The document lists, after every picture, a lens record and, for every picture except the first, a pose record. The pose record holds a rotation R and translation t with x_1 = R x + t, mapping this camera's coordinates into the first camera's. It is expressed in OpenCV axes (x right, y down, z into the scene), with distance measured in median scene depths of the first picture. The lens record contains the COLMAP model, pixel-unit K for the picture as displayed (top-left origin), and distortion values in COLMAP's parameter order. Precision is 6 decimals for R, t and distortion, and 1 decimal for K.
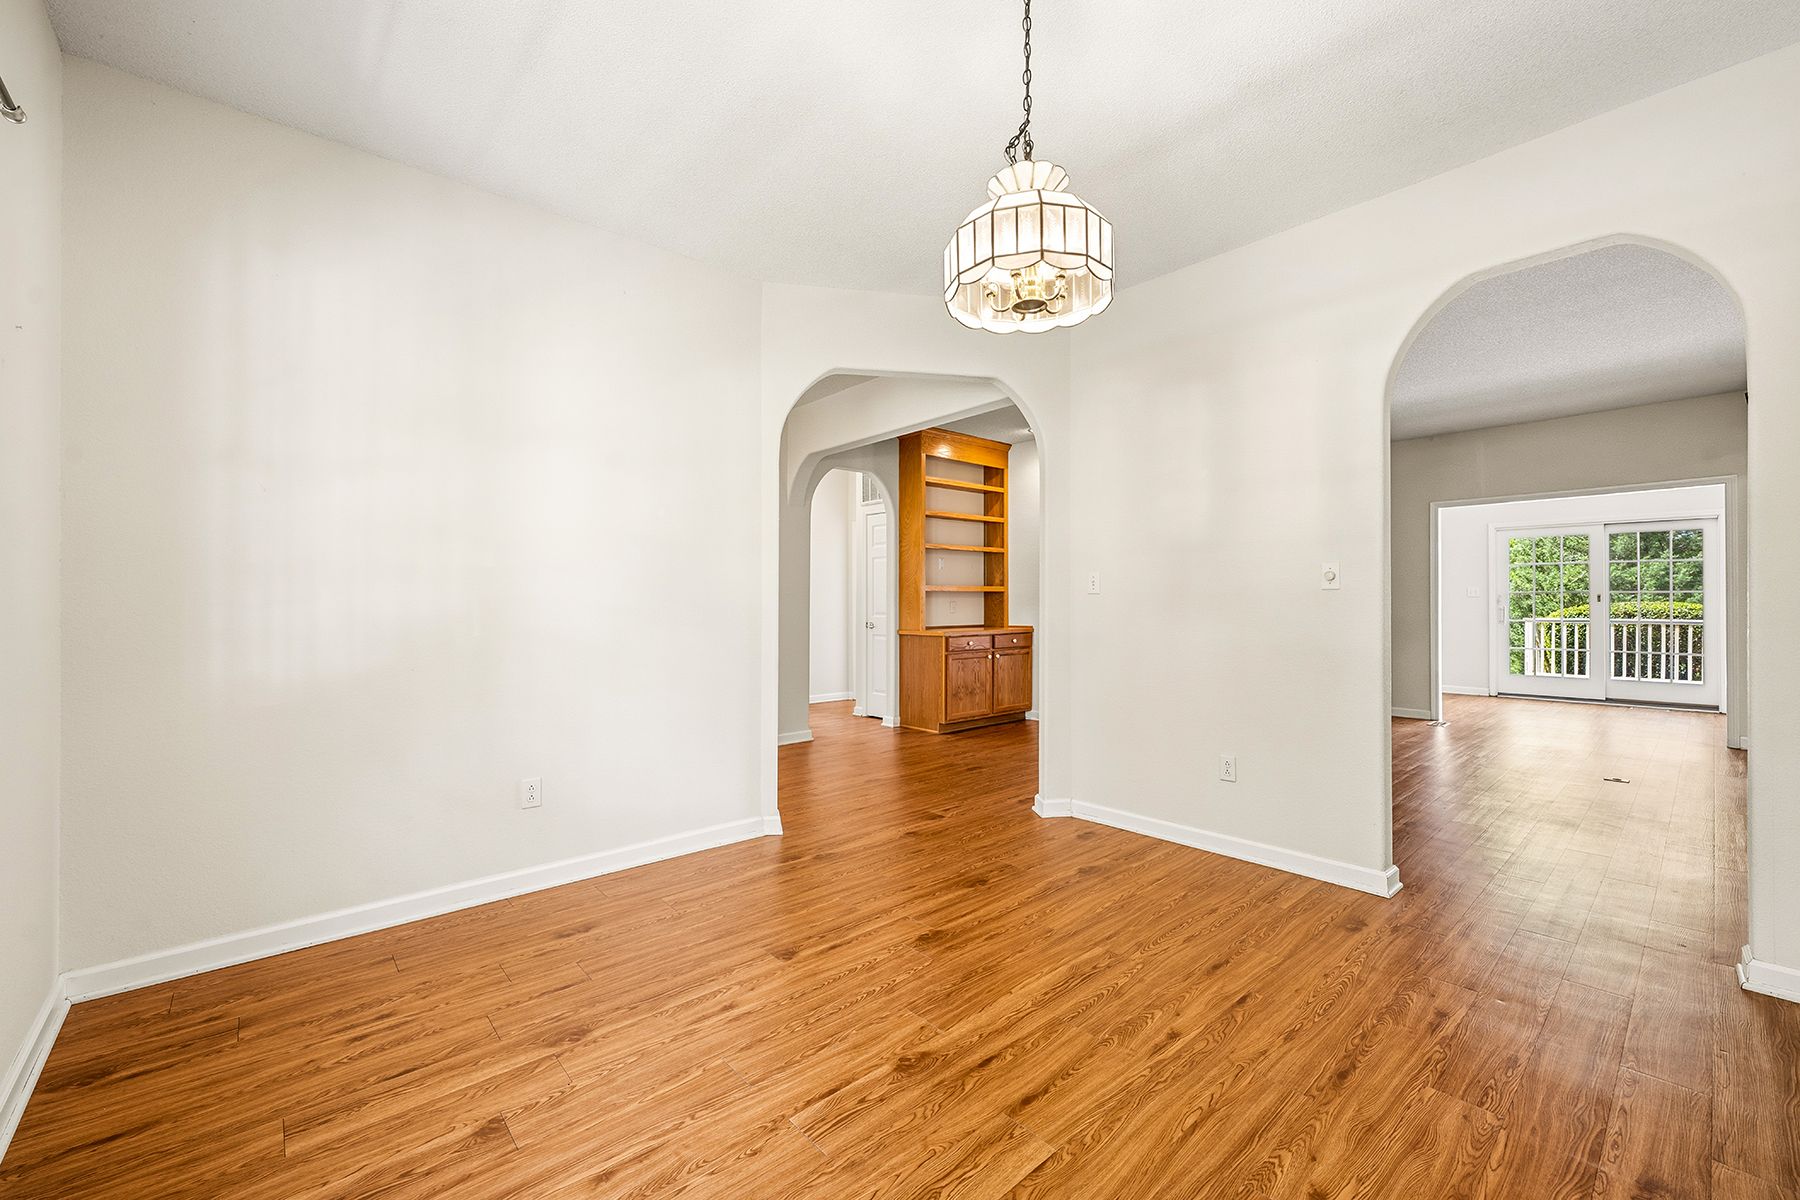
lens RADIAL K [[723.4, 0, 901.0], [0, 723.4, 591.0], [0, 0, 1]] dist [0.000569, 0.000115]
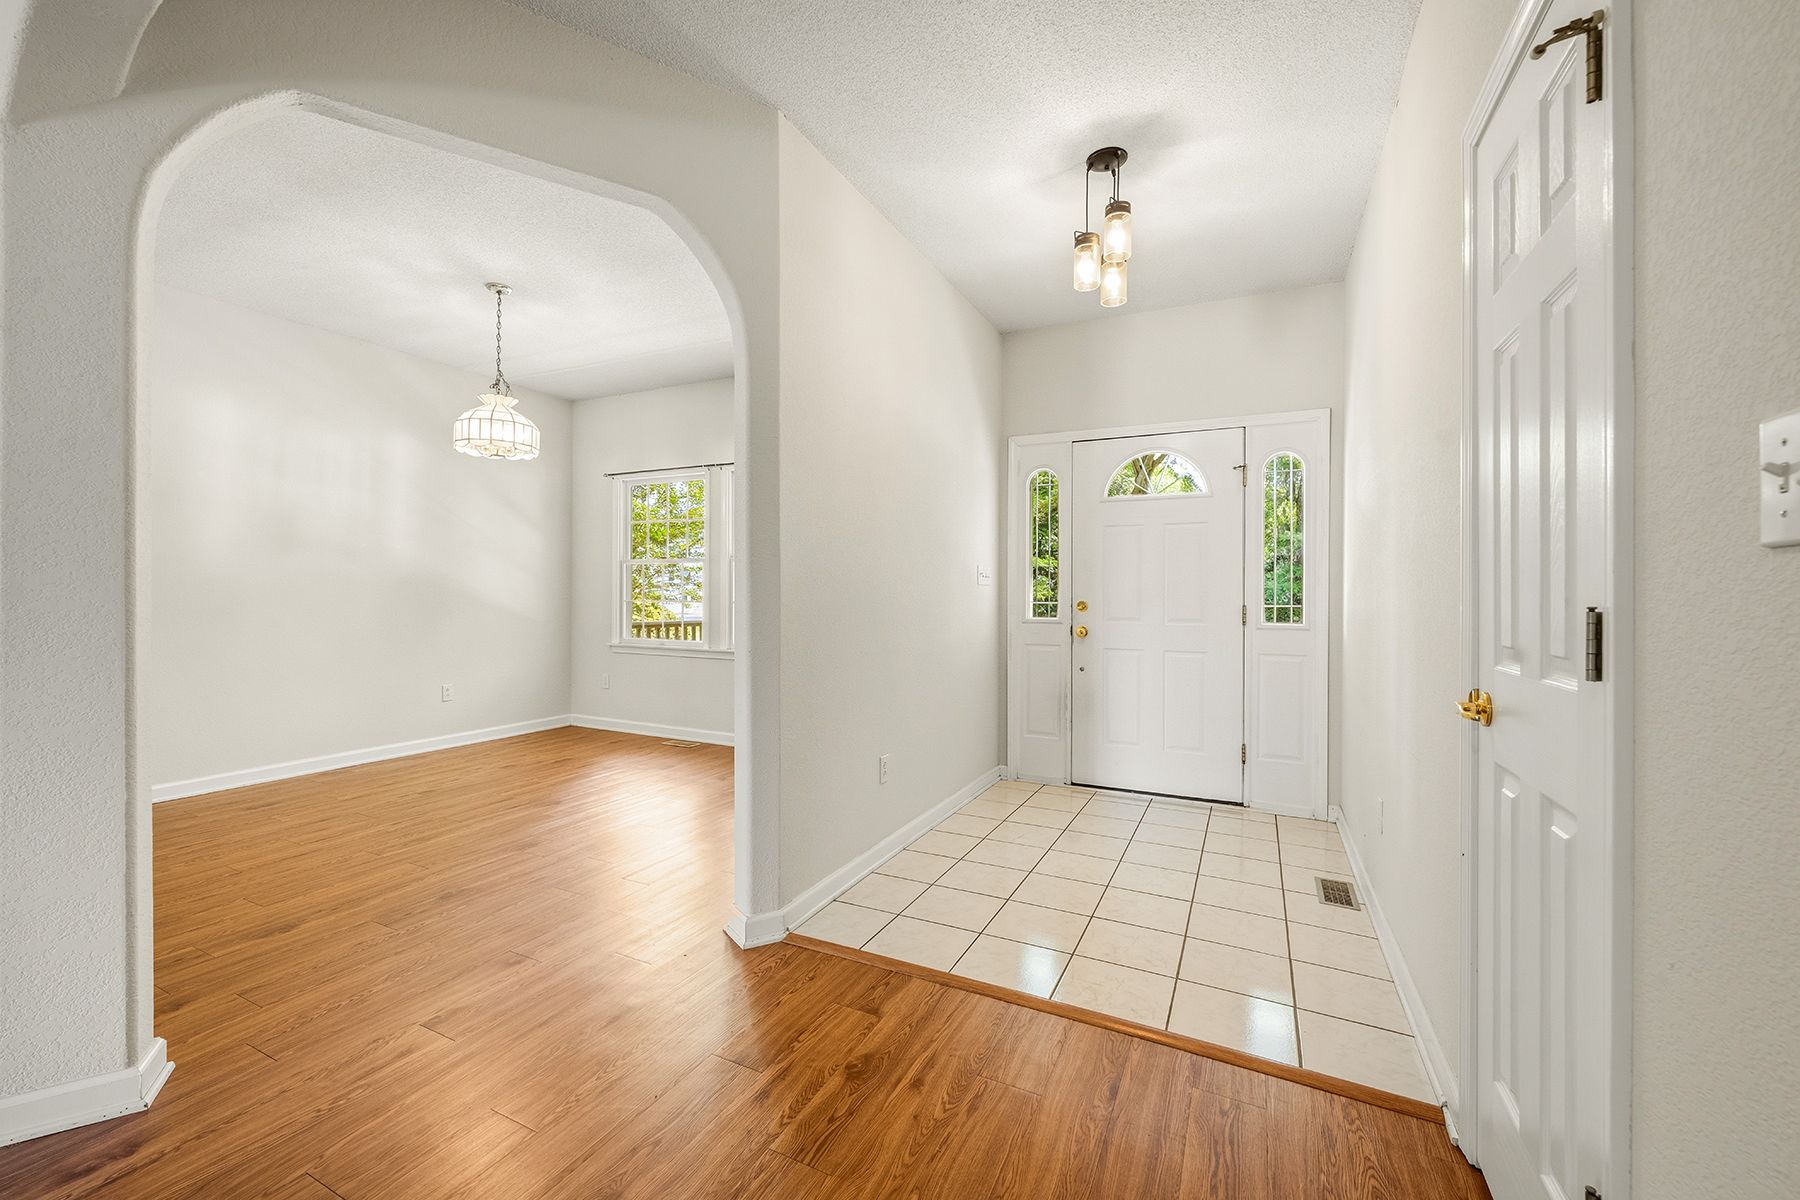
lens RADIAL K [[723.4, 0, 901.0], [0, 723.4, 591.0], [0, 0, 1]] dist [0.000569, 0.000115]
pose [[-0.921891, -0.003894, -0.387431, -0.072042], [0.001345, 0.999911, -0.013250, 0.030965], [0.387448, -0.012736, -0.921804, 2.376009]]
